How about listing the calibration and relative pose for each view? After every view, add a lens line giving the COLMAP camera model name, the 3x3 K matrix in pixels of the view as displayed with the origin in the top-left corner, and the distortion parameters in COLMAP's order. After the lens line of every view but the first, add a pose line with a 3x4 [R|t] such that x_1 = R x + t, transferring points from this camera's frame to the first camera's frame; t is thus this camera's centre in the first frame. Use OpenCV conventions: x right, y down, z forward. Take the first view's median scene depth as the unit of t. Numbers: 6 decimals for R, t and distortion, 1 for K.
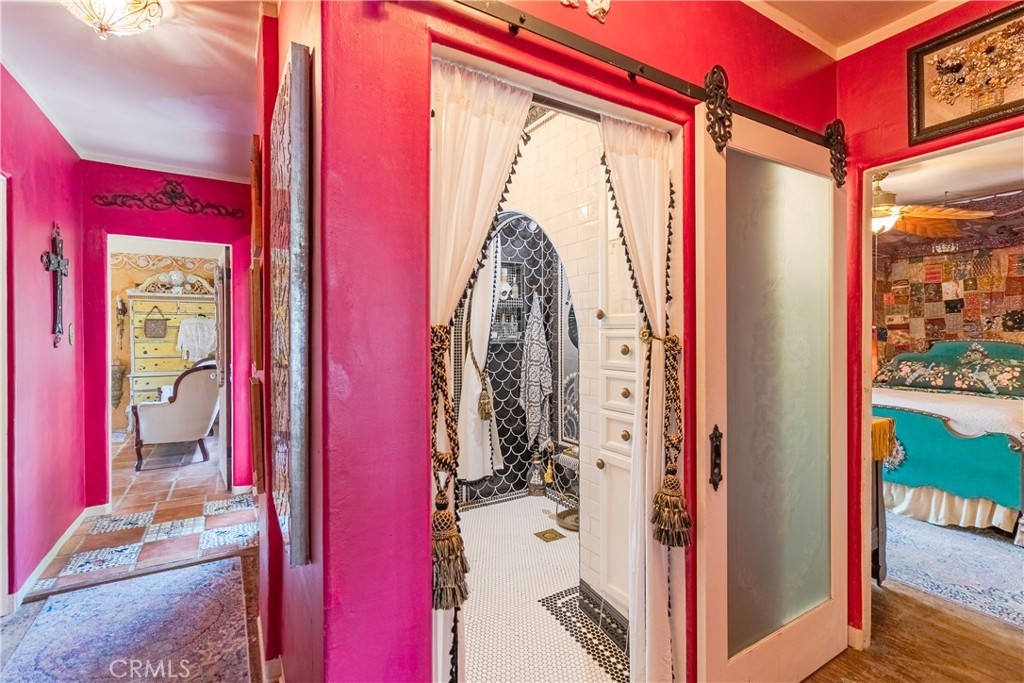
lens RADIAL K [[474.7, 0, 515.8], [0, 474.7, 336.6], [0, 0, 1]] dist [0.000107, 0.000436]
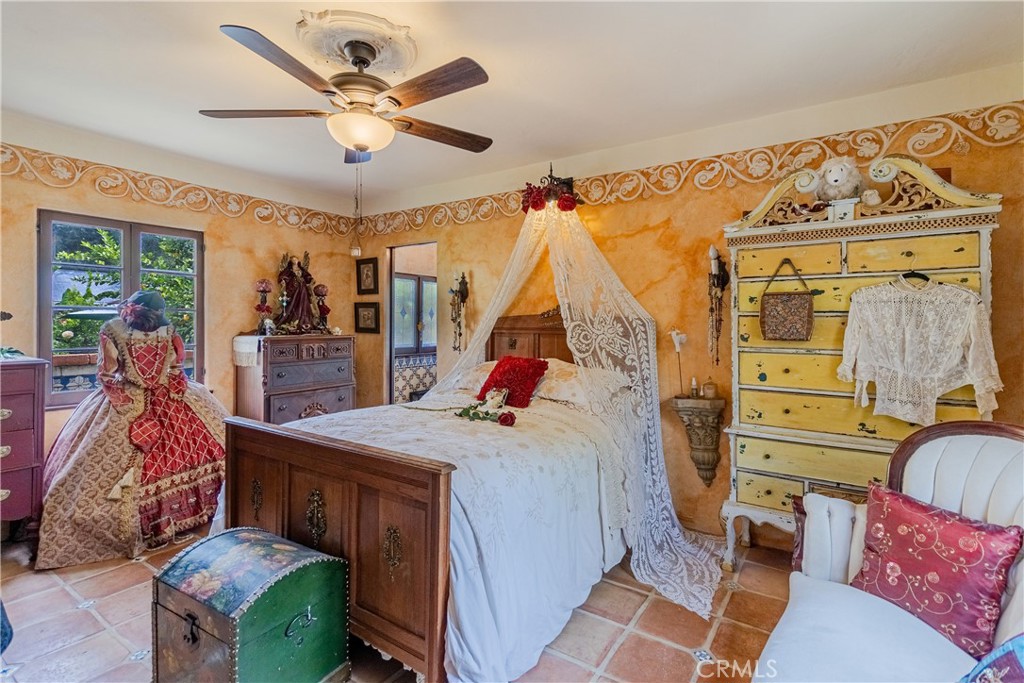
lens RADIAL K [[474.7, 0, 531.1], [0, 474.7, 322.1], [0, 0, 1]] dist [0.000107, 0.000436]
pose [[0.432512, 0.001700, -0.901627, -0.491968], [-0.007401, 0.999971, -0.001665, -0.010659], [0.901598, 0.007393, 0.432512, 0.635047]]
